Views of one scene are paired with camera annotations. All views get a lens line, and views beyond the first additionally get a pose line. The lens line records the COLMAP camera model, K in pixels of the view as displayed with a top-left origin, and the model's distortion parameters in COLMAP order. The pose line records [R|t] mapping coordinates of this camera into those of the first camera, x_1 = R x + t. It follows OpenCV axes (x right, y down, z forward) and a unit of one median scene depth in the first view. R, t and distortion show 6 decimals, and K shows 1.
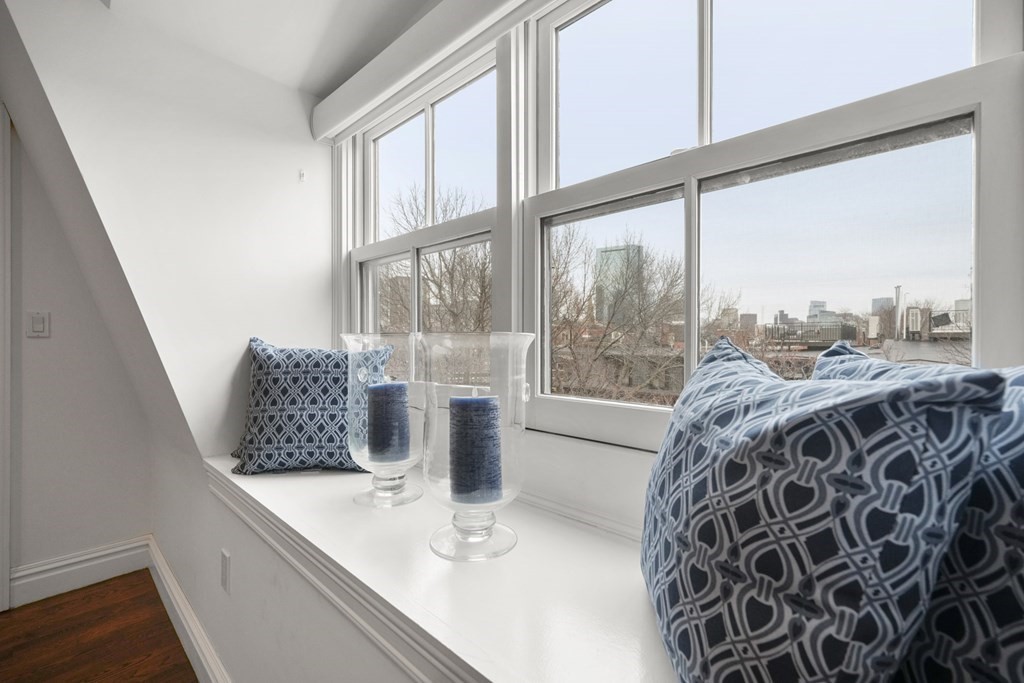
lens RADIAL K [[442.5, 0, 514.7], [0, 442.5, 336.0], [0, 0, 1]] dist [0.000821, -0.000650]
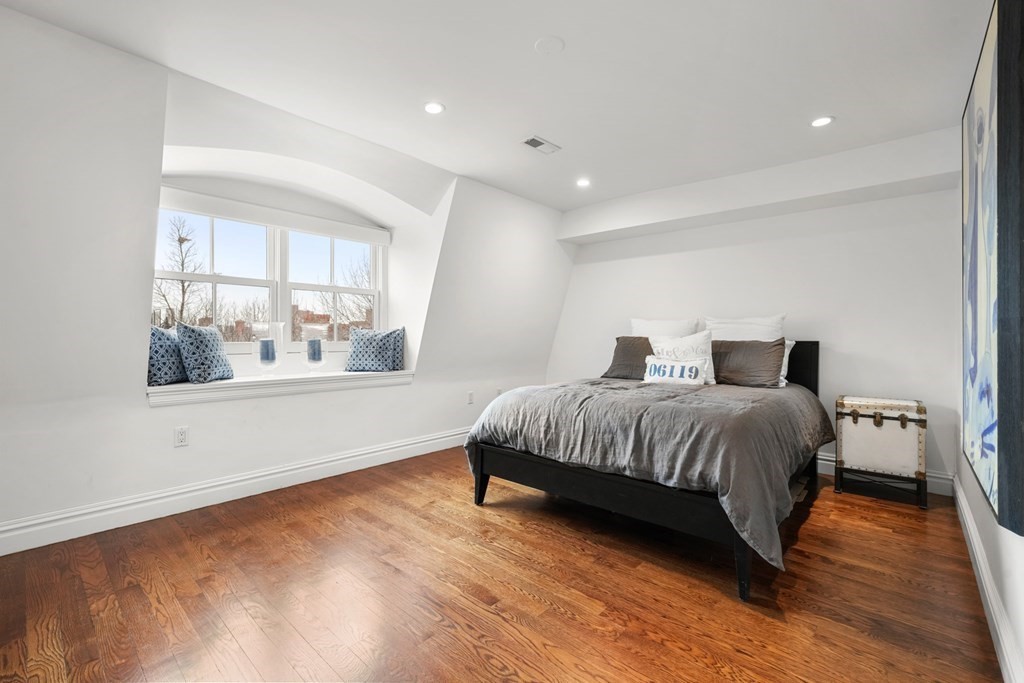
lens RADIAL K [[442.6, 0, 514.0], [0, 442.6, 344.0], [0, 0, 1]] dist [-0.000775, 0.000048]
pose [[-0.029449, -0.019597, 0.999374, -3.292147], [-0.012871, 0.999732, 0.019224, 0.062313], [-0.999483, -0.012297, -0.029693, -0.555440]]
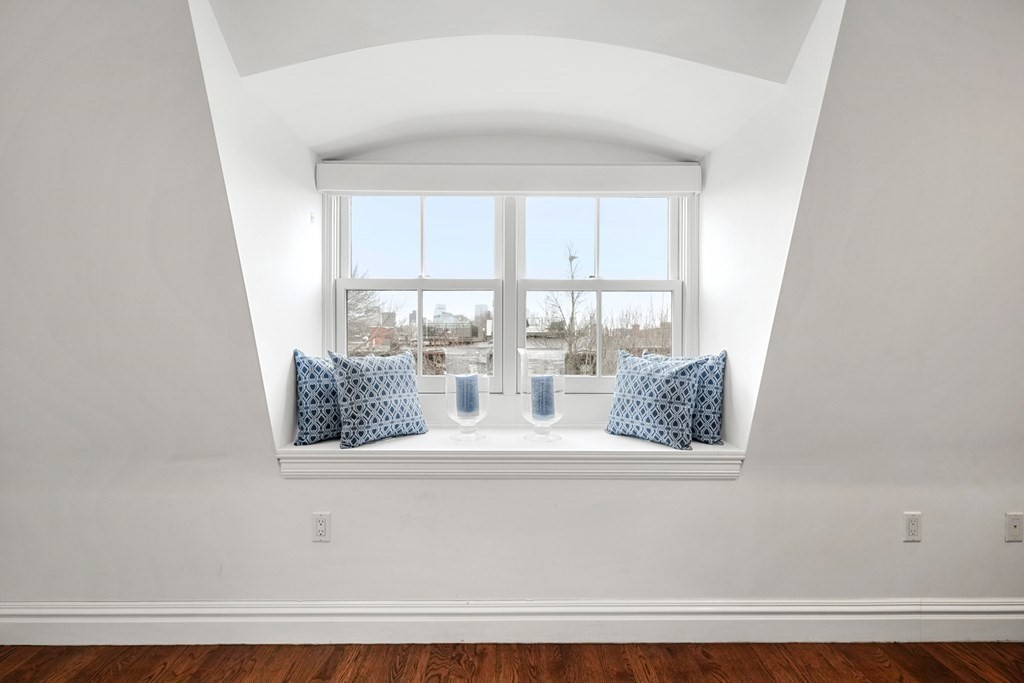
lens RADIAL K [[436.0, 0, 511.9], [0, 436.0, 339.7], [0, 0, 1]] dist [0.006507, -0.003623]
pose [[0.721008, -0.004289, 0.692913, -1.391992], [-0.007871, 0.999866, 0.014379, -0.064405], [-0.692882, -0.015822, 0.720878, -0.408698]]
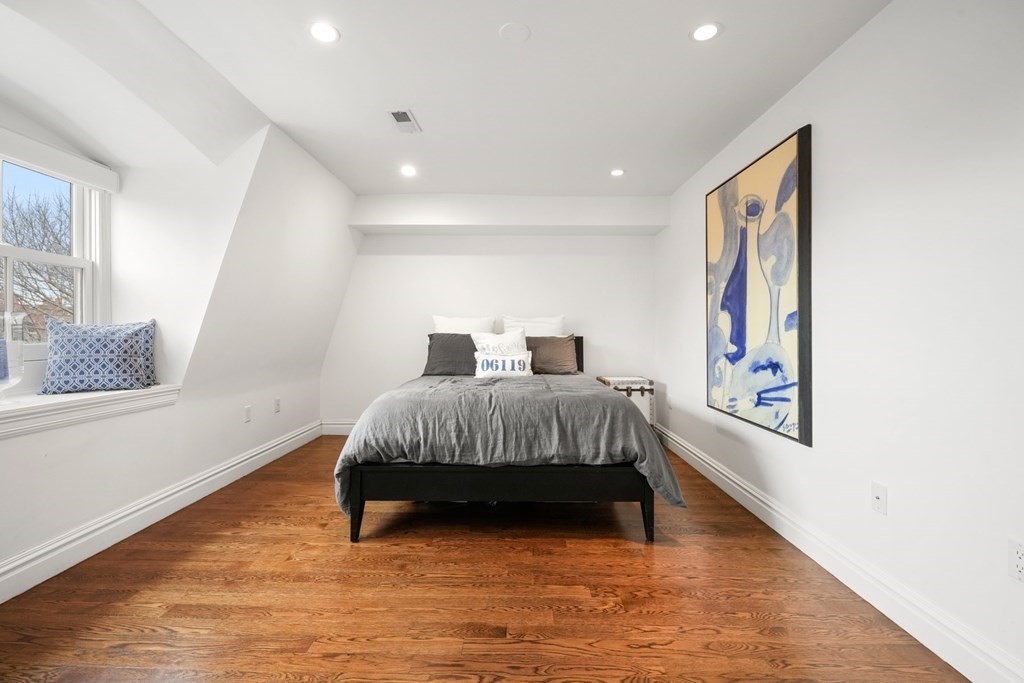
lens RADIAL K [[436.0, 0, 511.9], [0, 436.0, 339.7], [0, 0, 1]] dist [0.006507, -0.003623]
pose [[-0.679434, -0.013314, 0.733616, -2.722797], [-0.008735, 0.999911, 0.010057, 0.069499], [-0.733684, 0.000425, -0.679490, 0.444662]]
